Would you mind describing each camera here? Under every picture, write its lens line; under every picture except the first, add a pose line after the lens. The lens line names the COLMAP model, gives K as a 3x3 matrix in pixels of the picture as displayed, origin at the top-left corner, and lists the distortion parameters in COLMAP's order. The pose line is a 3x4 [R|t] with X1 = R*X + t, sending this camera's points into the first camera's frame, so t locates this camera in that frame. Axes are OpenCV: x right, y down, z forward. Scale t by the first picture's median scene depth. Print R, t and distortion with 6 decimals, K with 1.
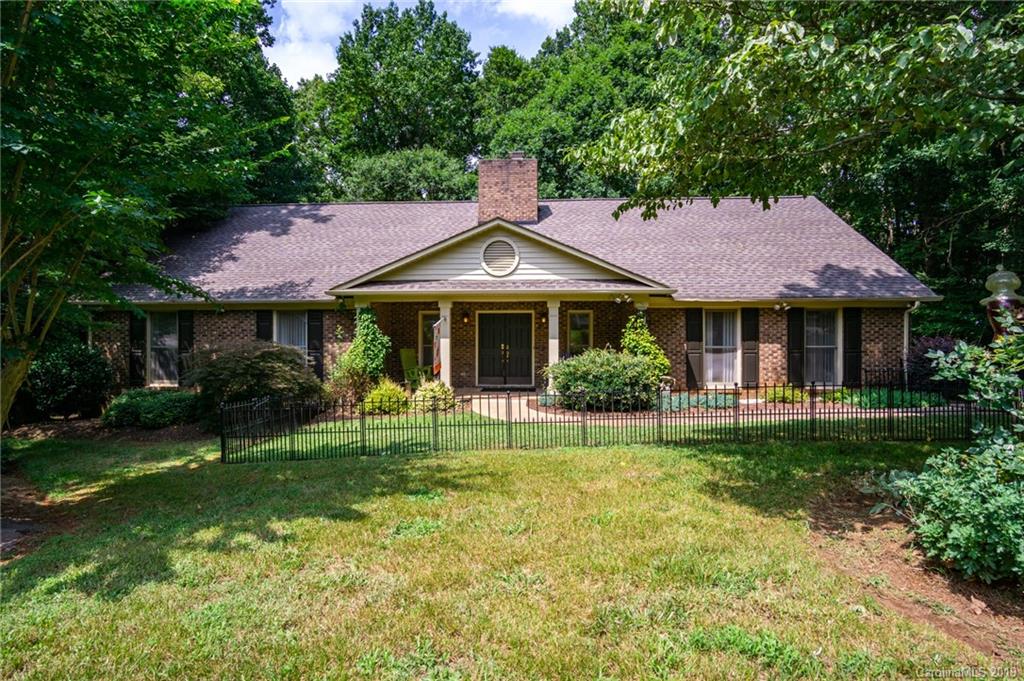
lens RADIAL K [[548.4, 0, 506.6], [0, 548.4, 343.5], [0, 0, 1]] dist [-0.018044, 0.004806]
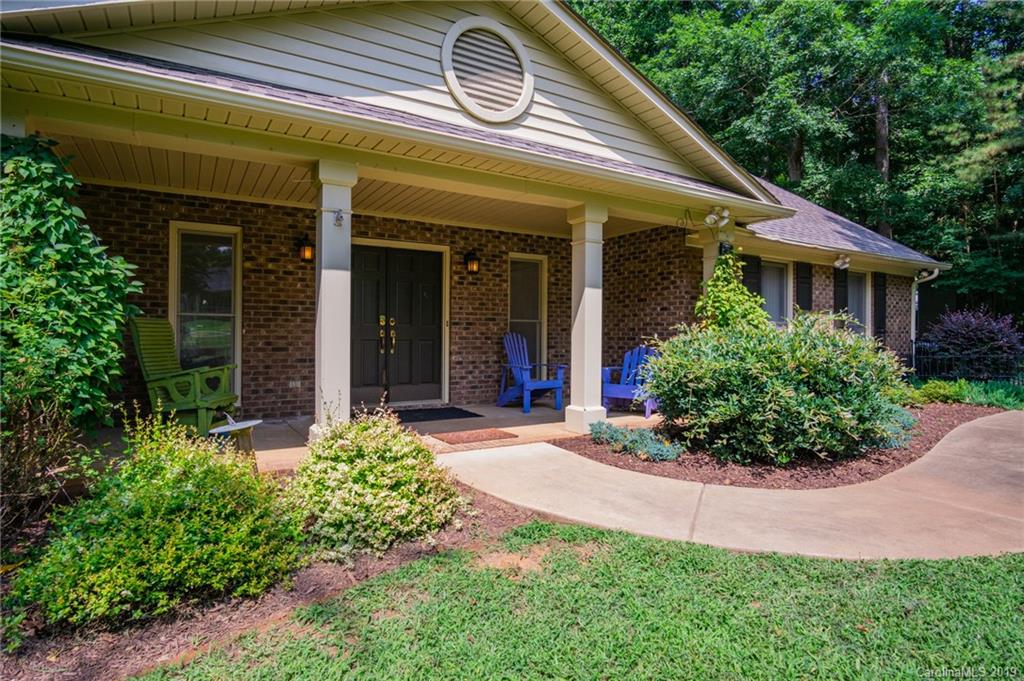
lens RADIAL K [[548.4, 0, 502.0], [0, 548.4, 337.8], [0, 0, 1]] dist [-0.018044, 0.004806]
pose [[0.824376, 0.001911, 0.566040, -0.214576], [0.000904, 0.999989, -0.004692, 0.026660], [-0.566042, 0.004380, 0.824364, 0.673192]]
